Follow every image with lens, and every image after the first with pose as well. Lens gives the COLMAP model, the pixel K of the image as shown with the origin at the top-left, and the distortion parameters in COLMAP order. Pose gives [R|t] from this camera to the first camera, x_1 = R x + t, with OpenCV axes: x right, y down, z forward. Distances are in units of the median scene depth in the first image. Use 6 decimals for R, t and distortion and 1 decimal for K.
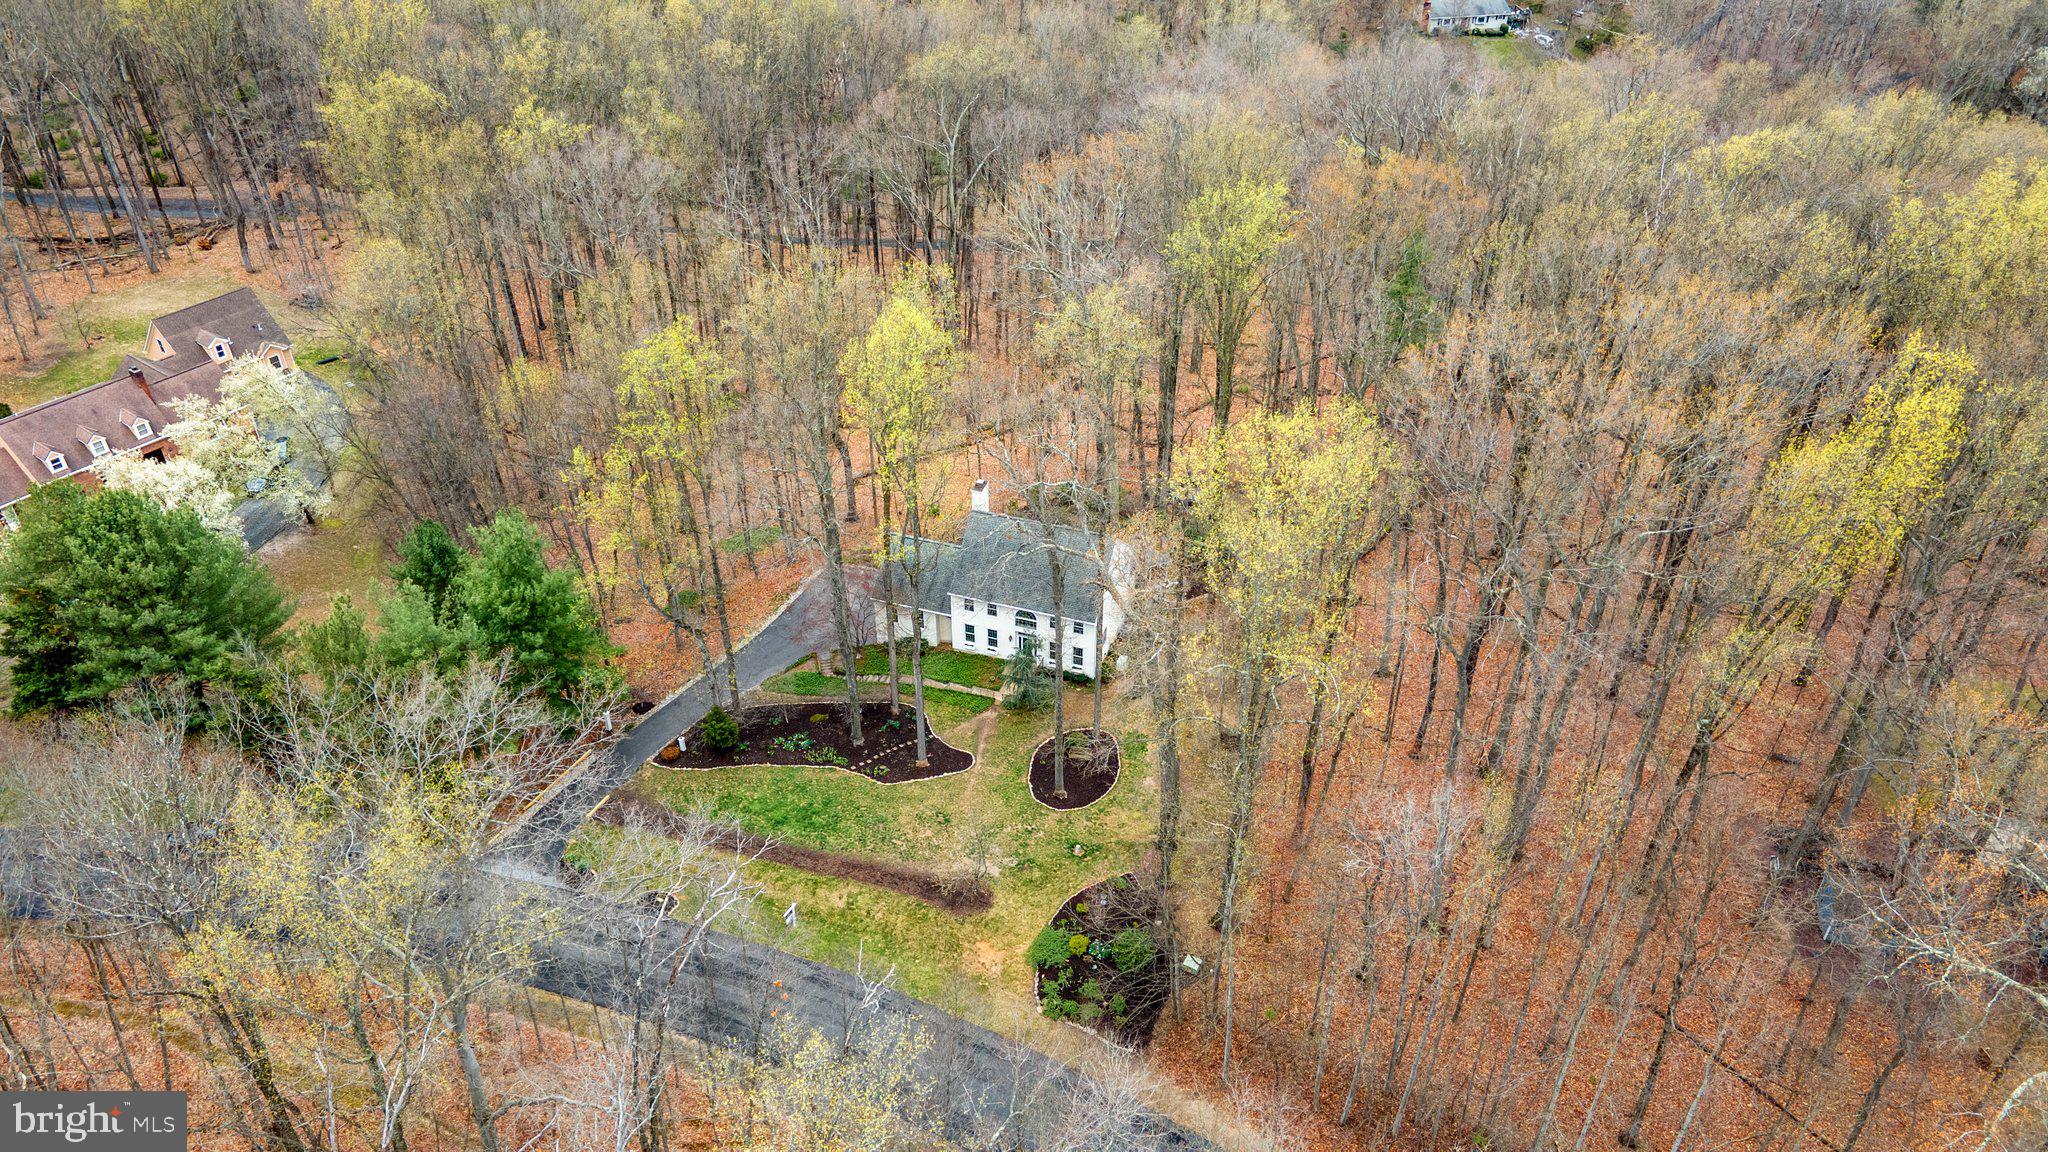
lens RADIAL K [[1496.2, 0, 1028.3], [0, 1496.2, 581.7], [0, 0, 1]] dist [0.020779, 0.040730]
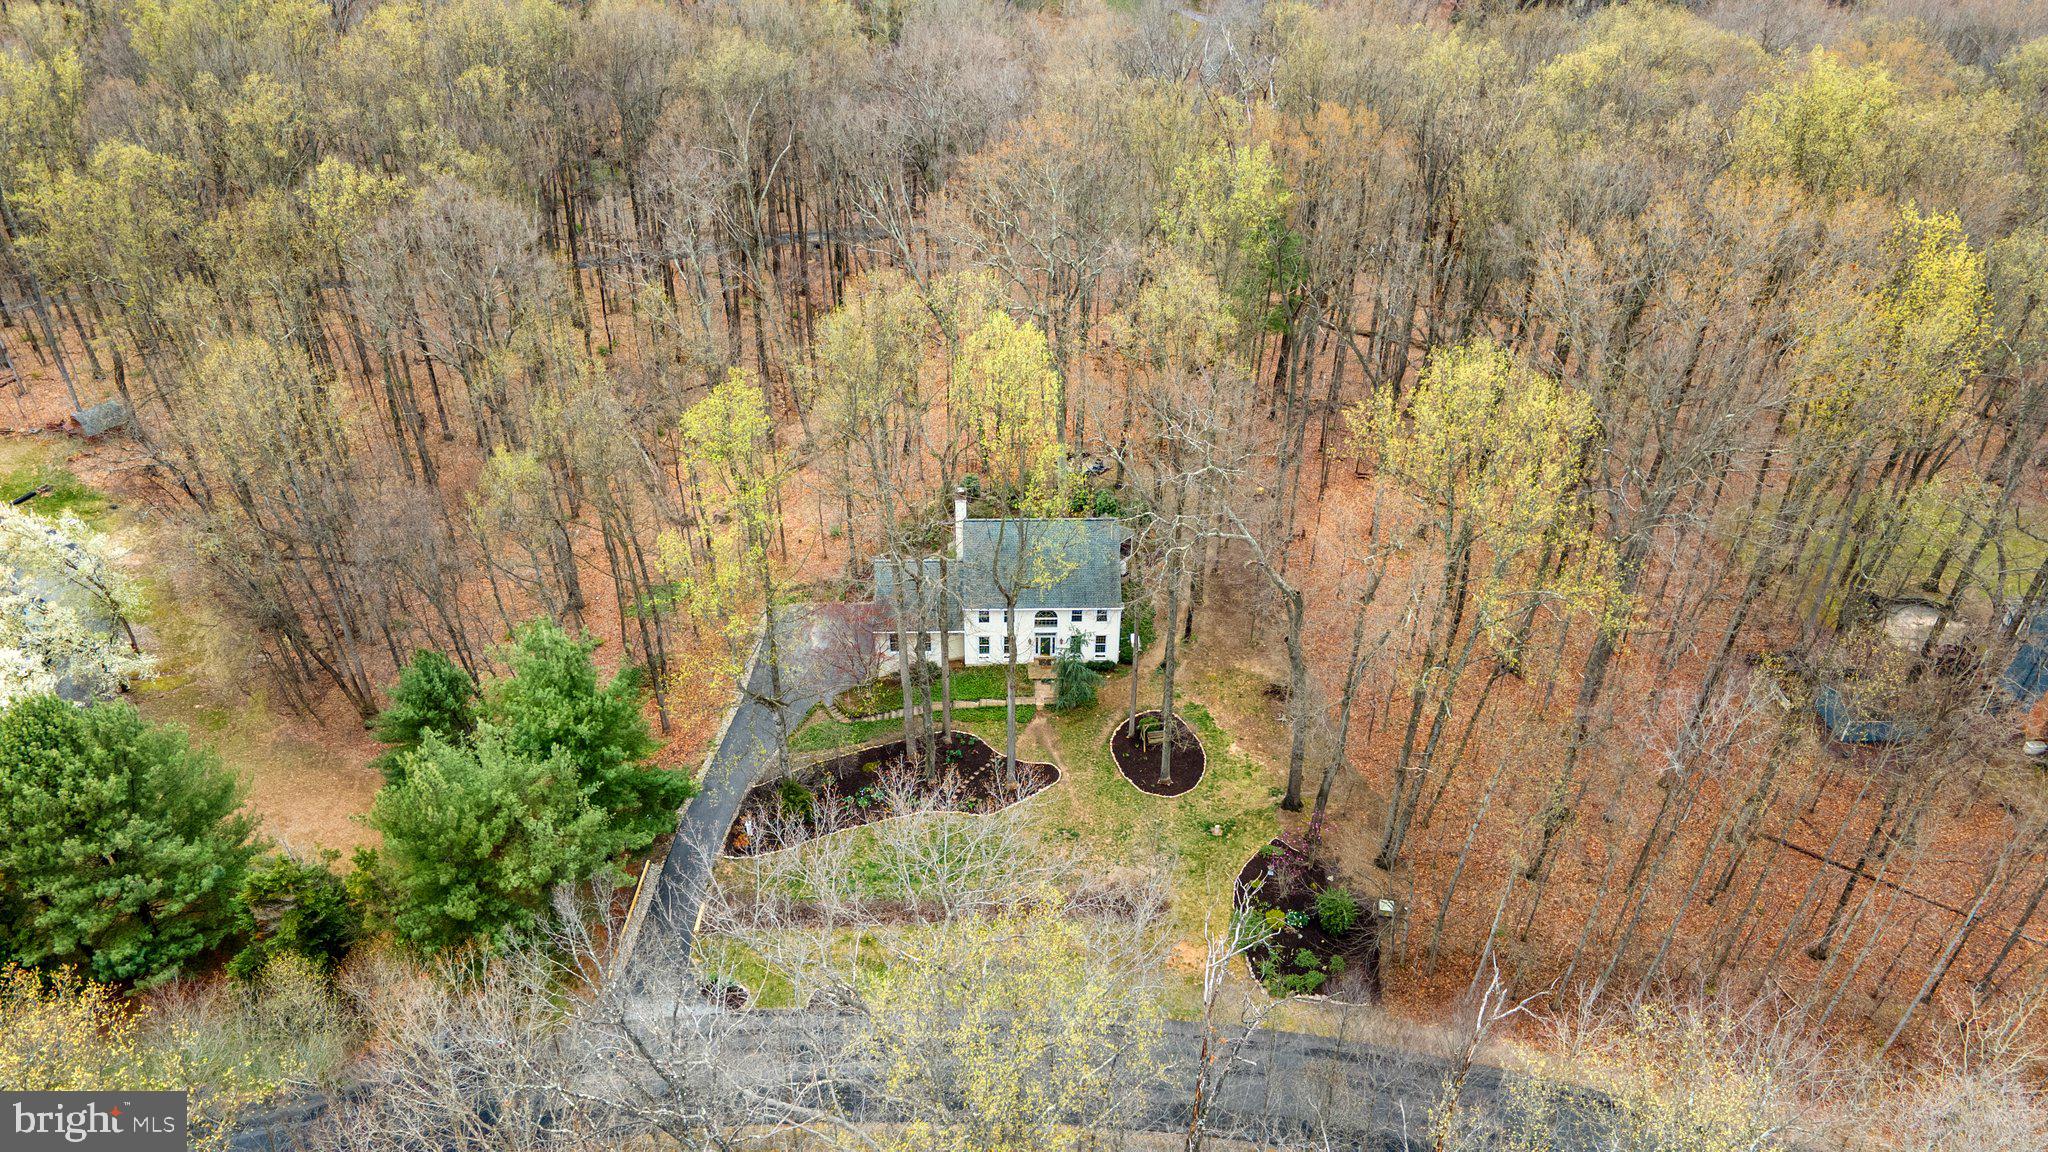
lens RADIAL K [[1496.2, 0, 1016.9], [0, 1496.2, 584.7], [0, 0, 1]] dist [0.020779, 0.040730]
pose [[0.937920, -0.205103, 0.279712, -0.325108], [0.199045, 0.978703, 0.050220, -0.055666], [-0.284055, 0.008573, 0.958770, 0.074076]]
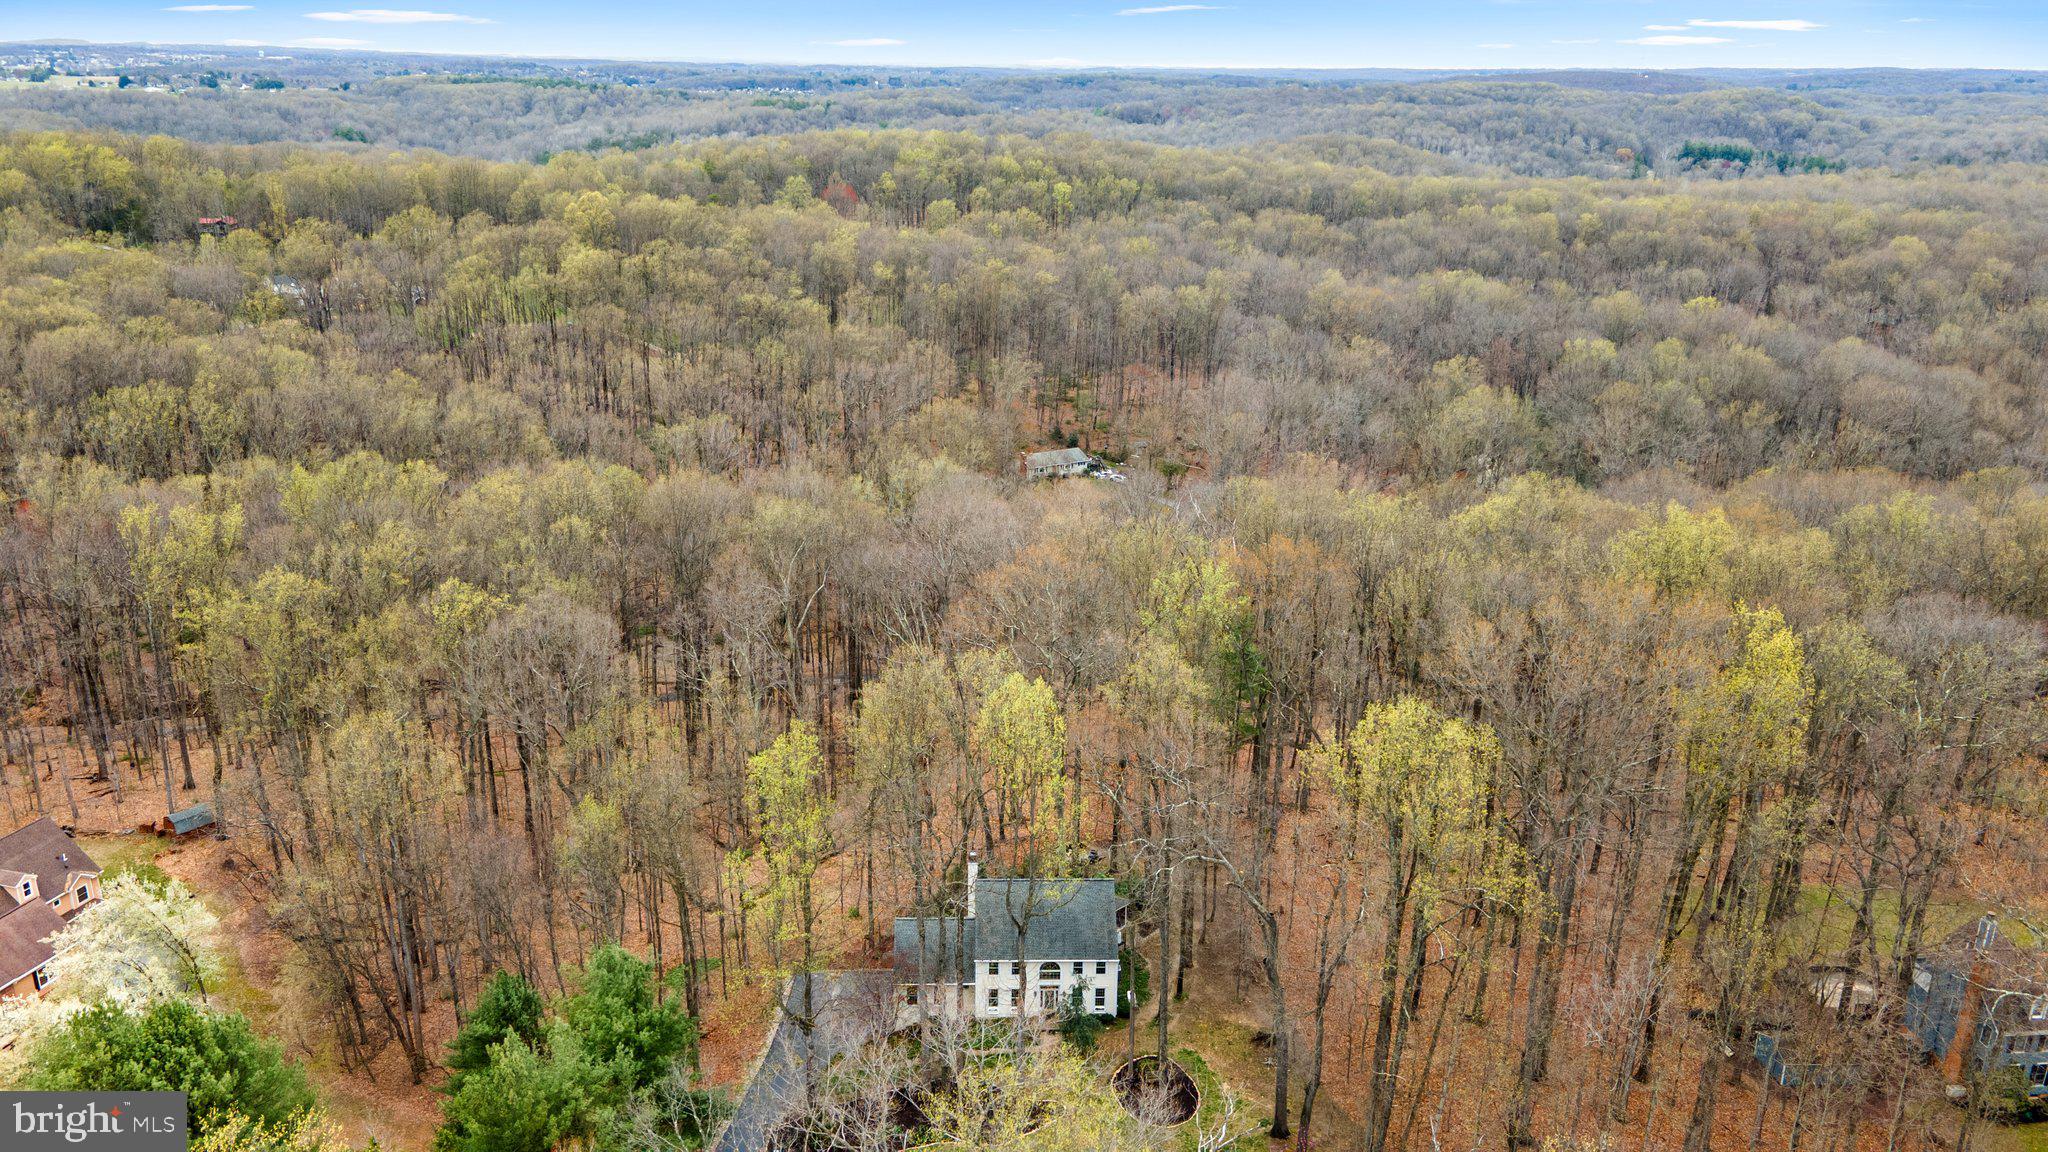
lens RADIAL K [[1496.2, 0, 1013.2], [0, 1496.2, 564.7], [0, 0, 1]] dist [0.020779, 0.040730]
pose [[0.936312, -0.100242, 0.336558, -0.406490], [0.198722, 0.941425, -0.272449, 0.043455], [-0.289534, 0.321979, 0.901388, -0.069967]]
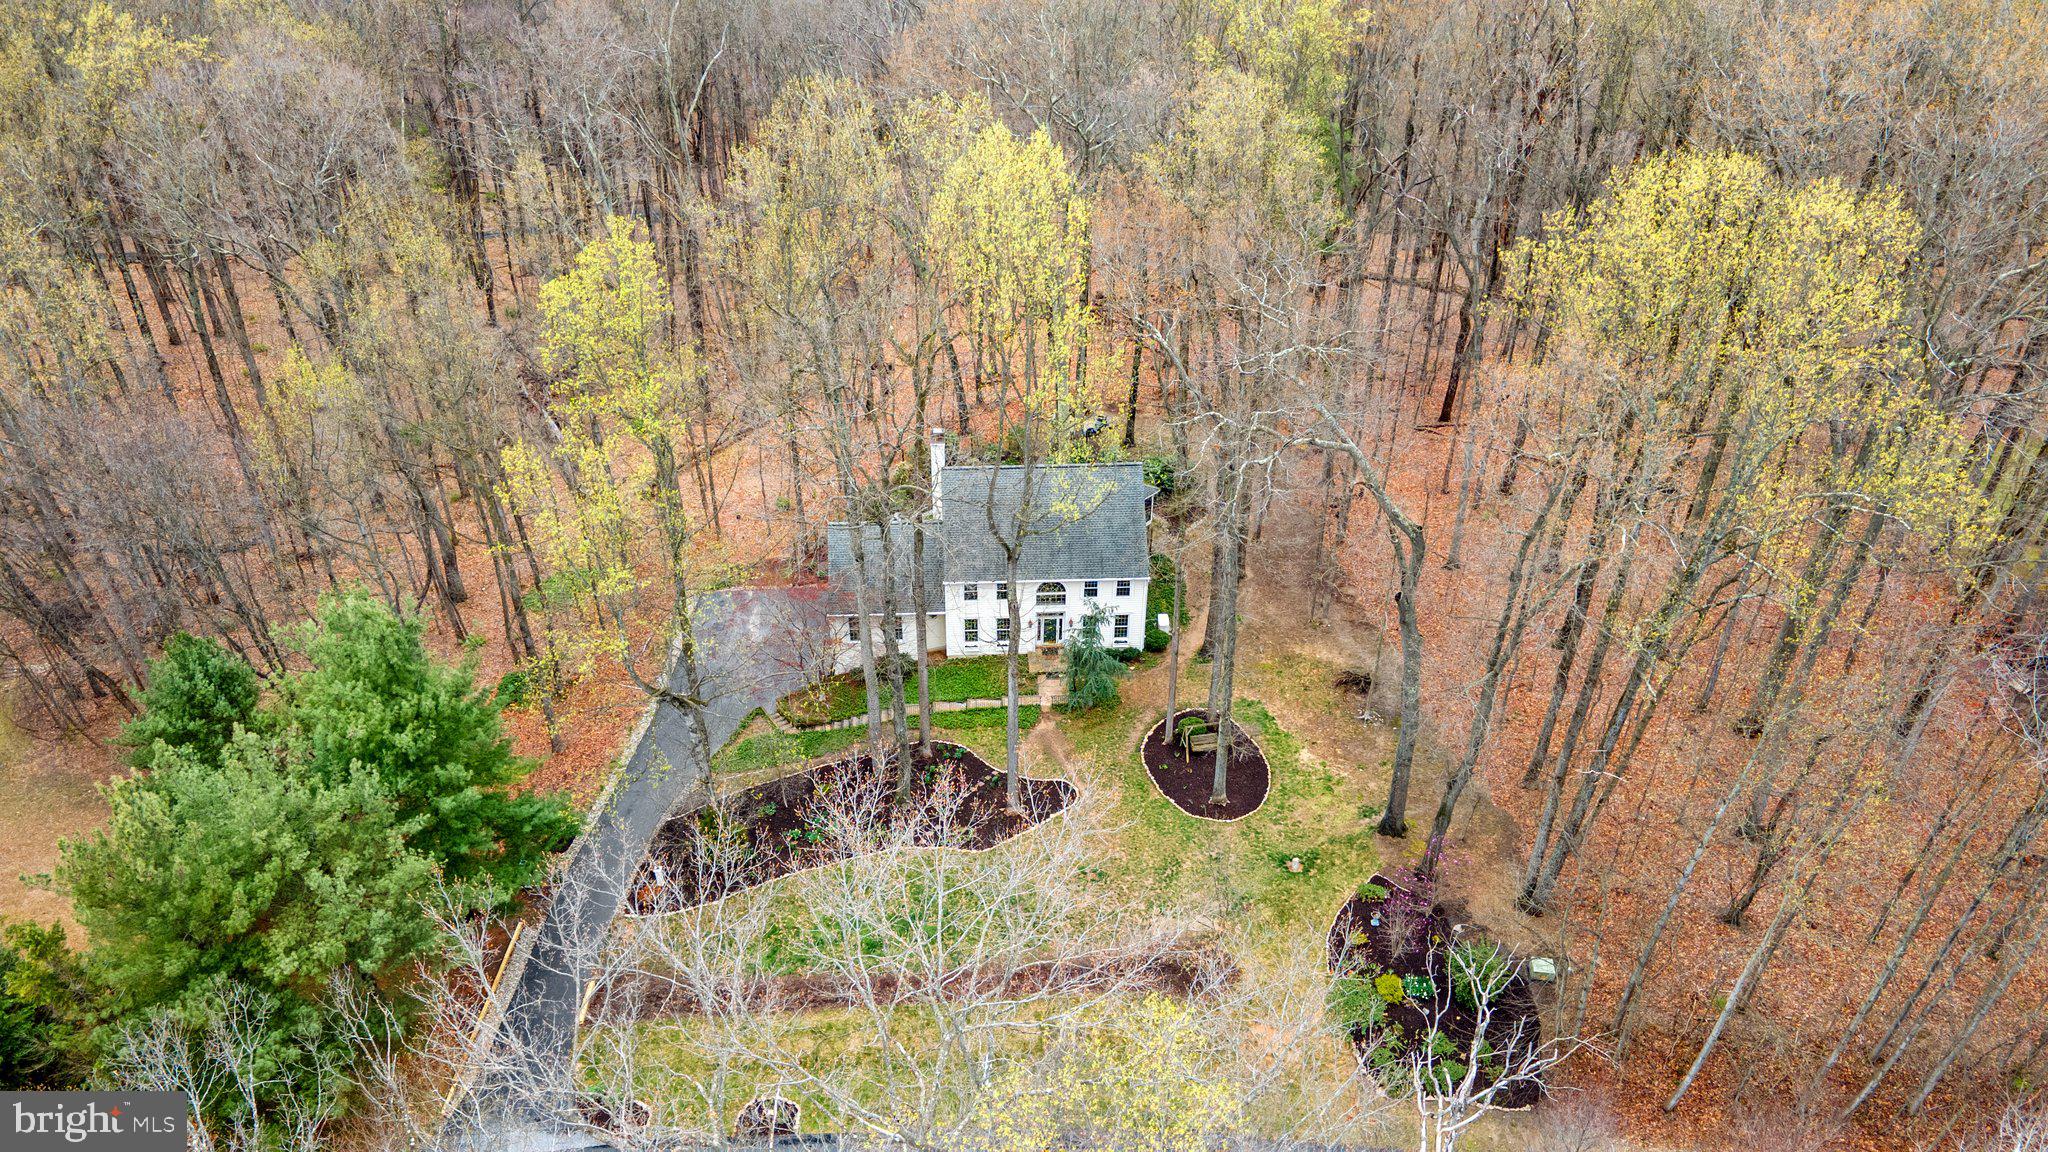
lens RADIAL K [[1496.2, 0, 1016.4], [0, 1496.2, 588.0], [0, 0, 1]] dist [0.020779, 0.040730]
pose [[0.928219, -0.215992, 0.302913, -0.277124], [0.215725, 0.975835, 0.034773, -0.008553], [-0.303104, 0.033069, 0.952383, 0.320954]]
